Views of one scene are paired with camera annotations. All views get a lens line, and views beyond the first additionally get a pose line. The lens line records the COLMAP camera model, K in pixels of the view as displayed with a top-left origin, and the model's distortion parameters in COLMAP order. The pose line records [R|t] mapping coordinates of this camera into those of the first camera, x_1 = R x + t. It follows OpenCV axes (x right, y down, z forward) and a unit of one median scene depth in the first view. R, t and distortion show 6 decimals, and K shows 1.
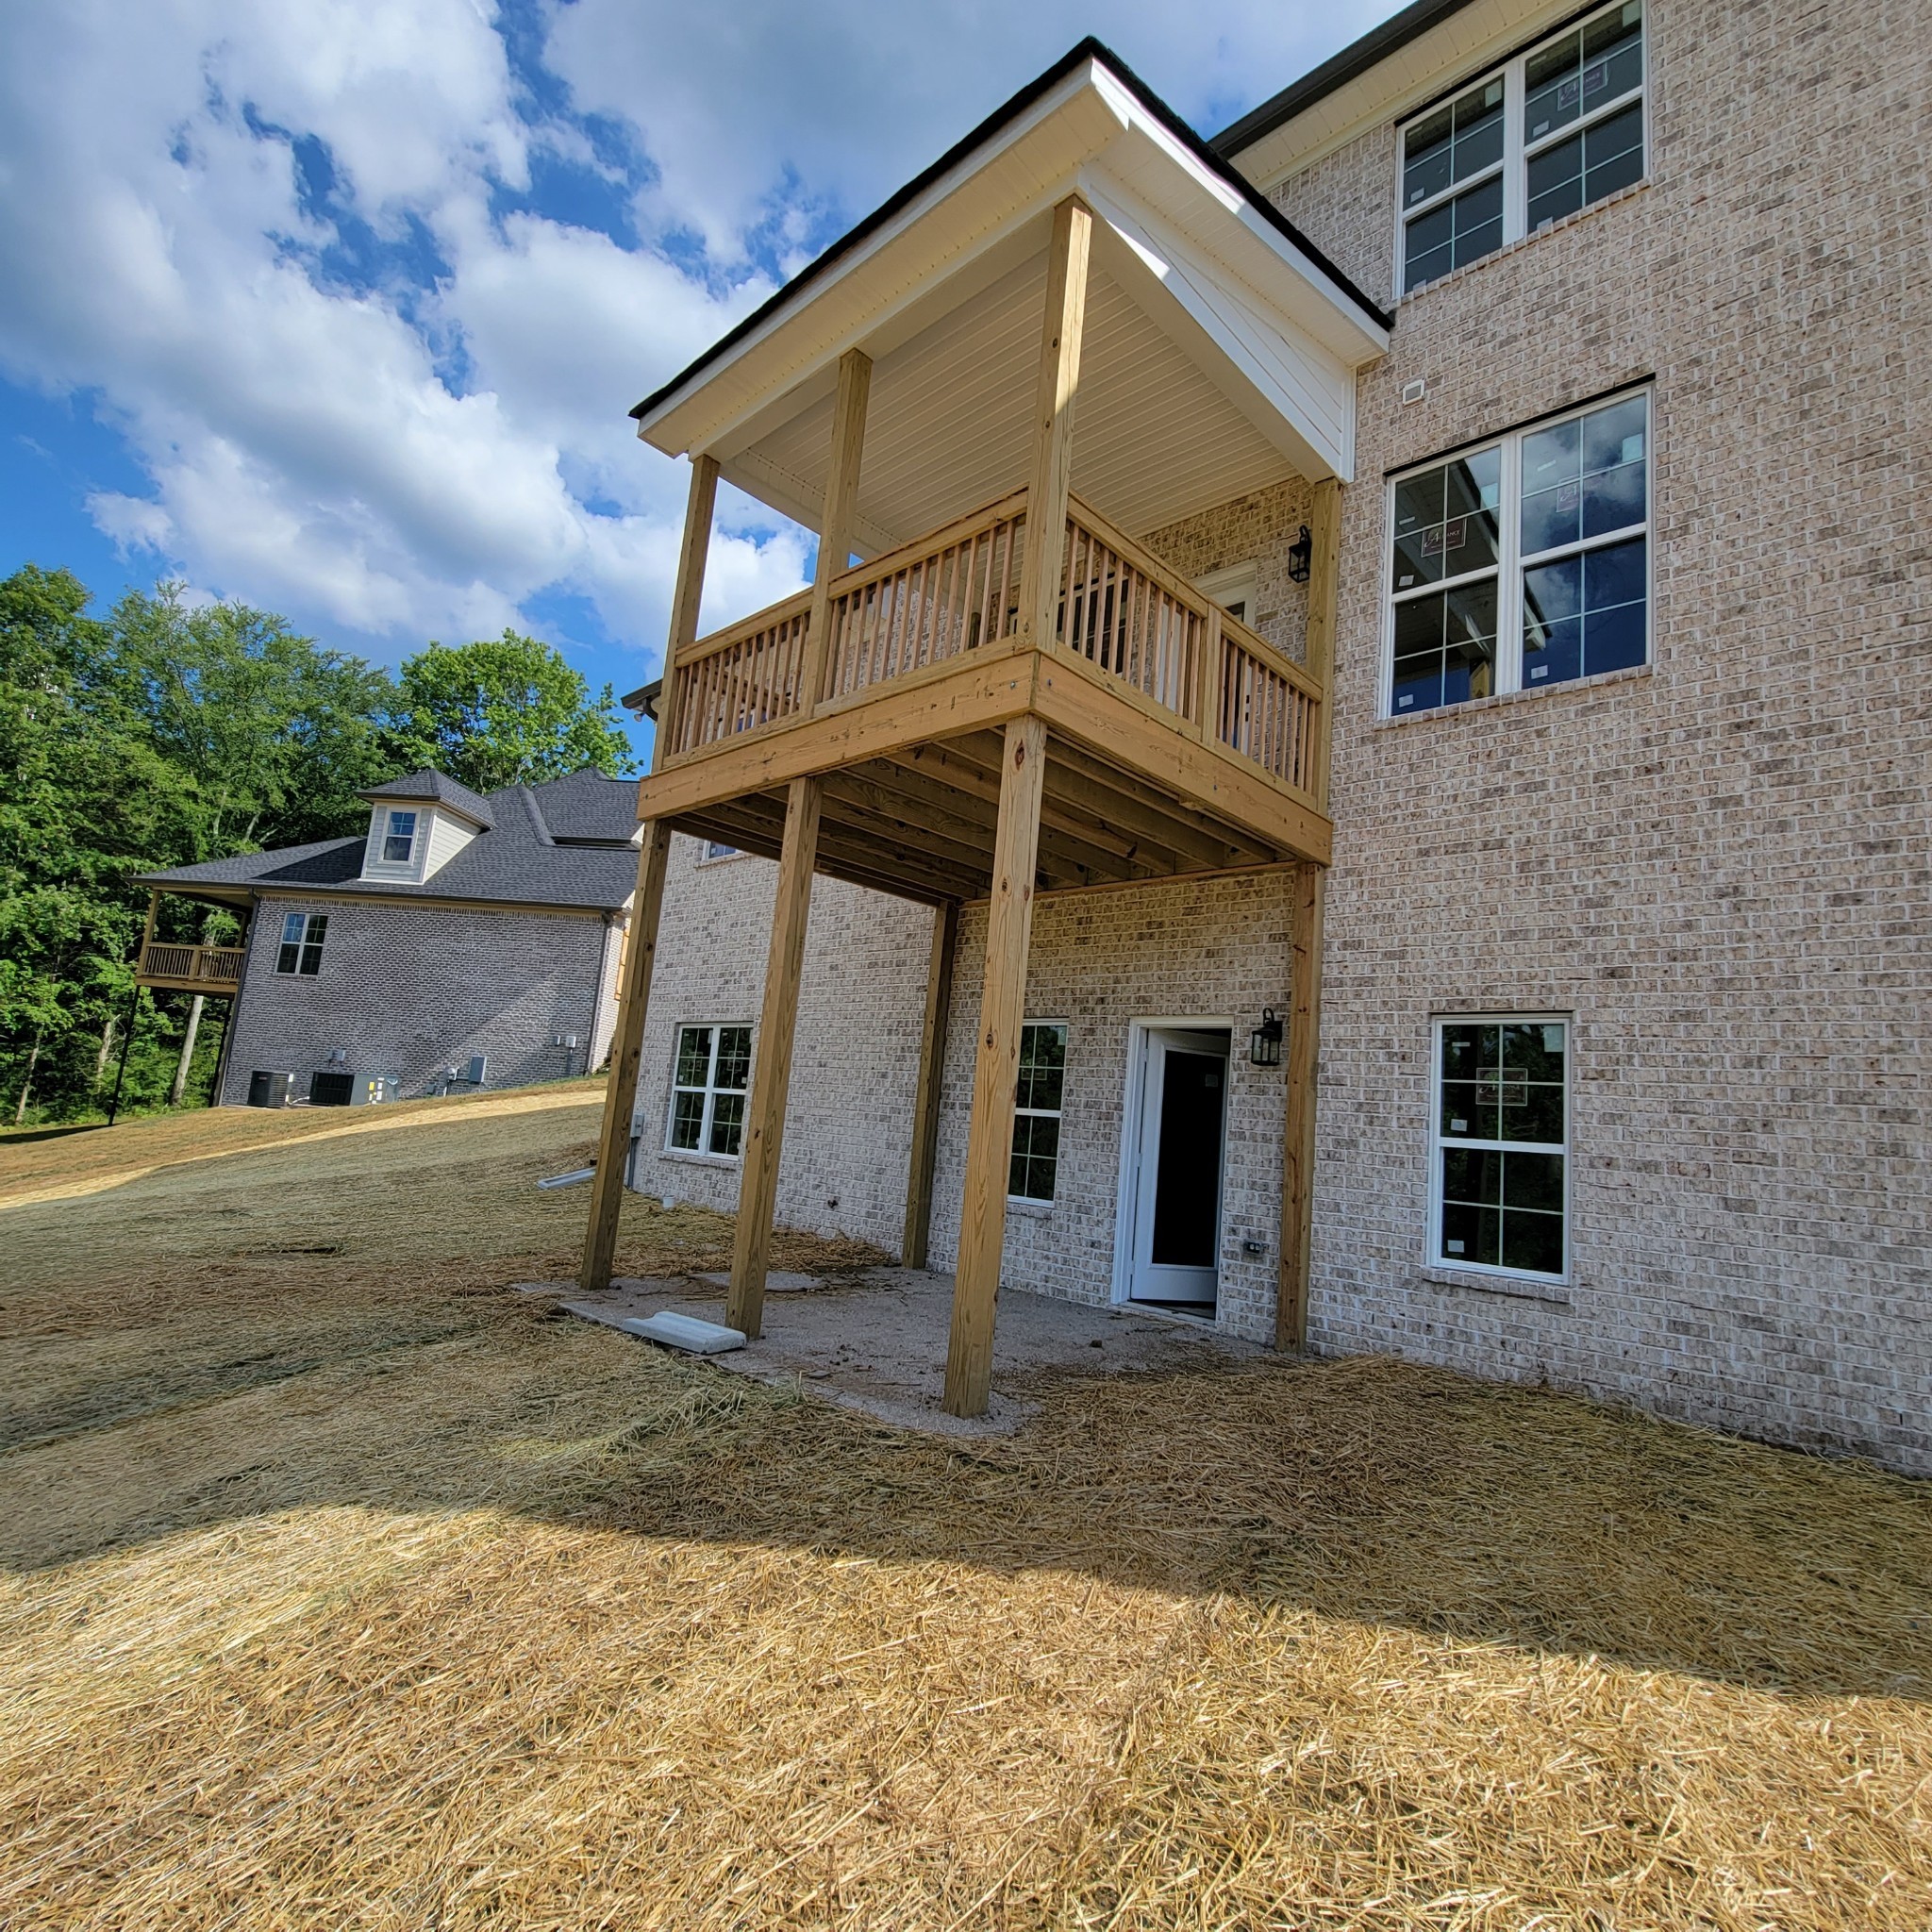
lens RADIAL K [[1058.1, 0, 968.8], [0, 1058.1, 980.4], [0, 0, 1]] dist [-0.006839, 0.000103]
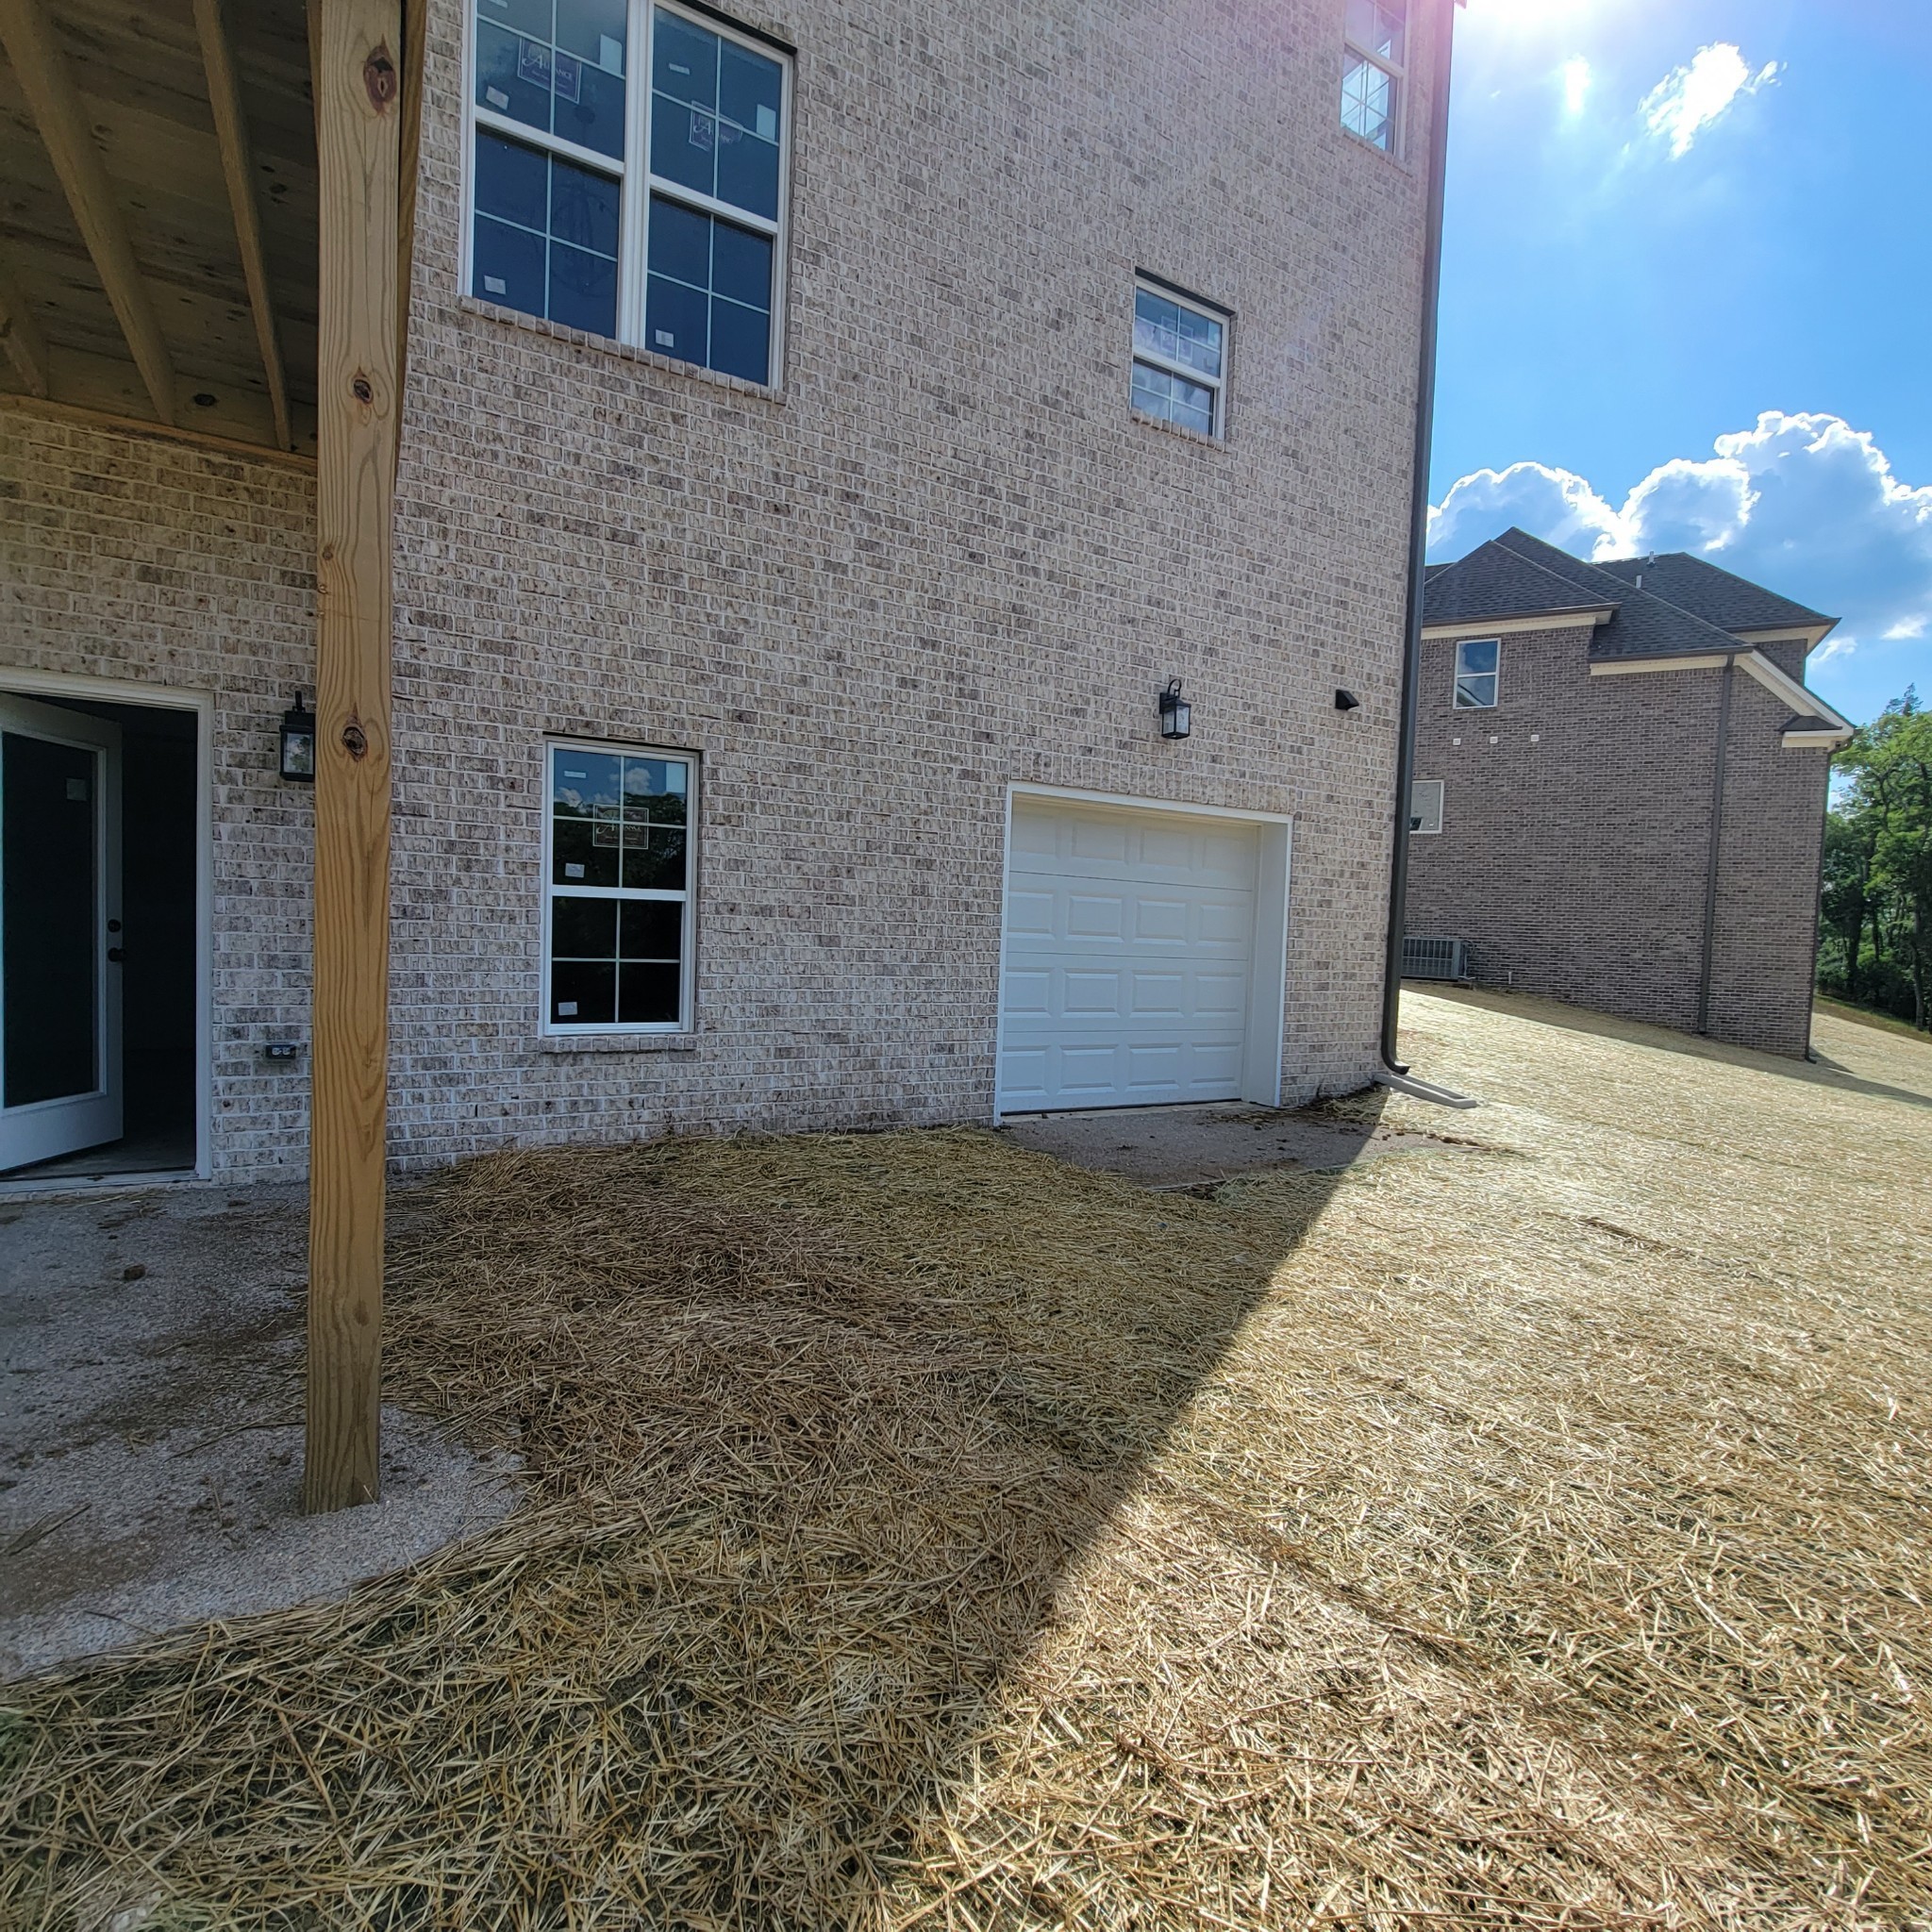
lens RADIAL K [[1058.1, 0, 968.8], [0, 1058.1, 980.4], [0, 0, 1]] dist [-0.006839, 0.000103]
pose [[0.268387, -0.127765, 0.954801, -0.284902], [-0.153030, 0.972924, 0.173206, 0.027591], [-0.951078, -0.192599, 0.241569, 0.486696]]
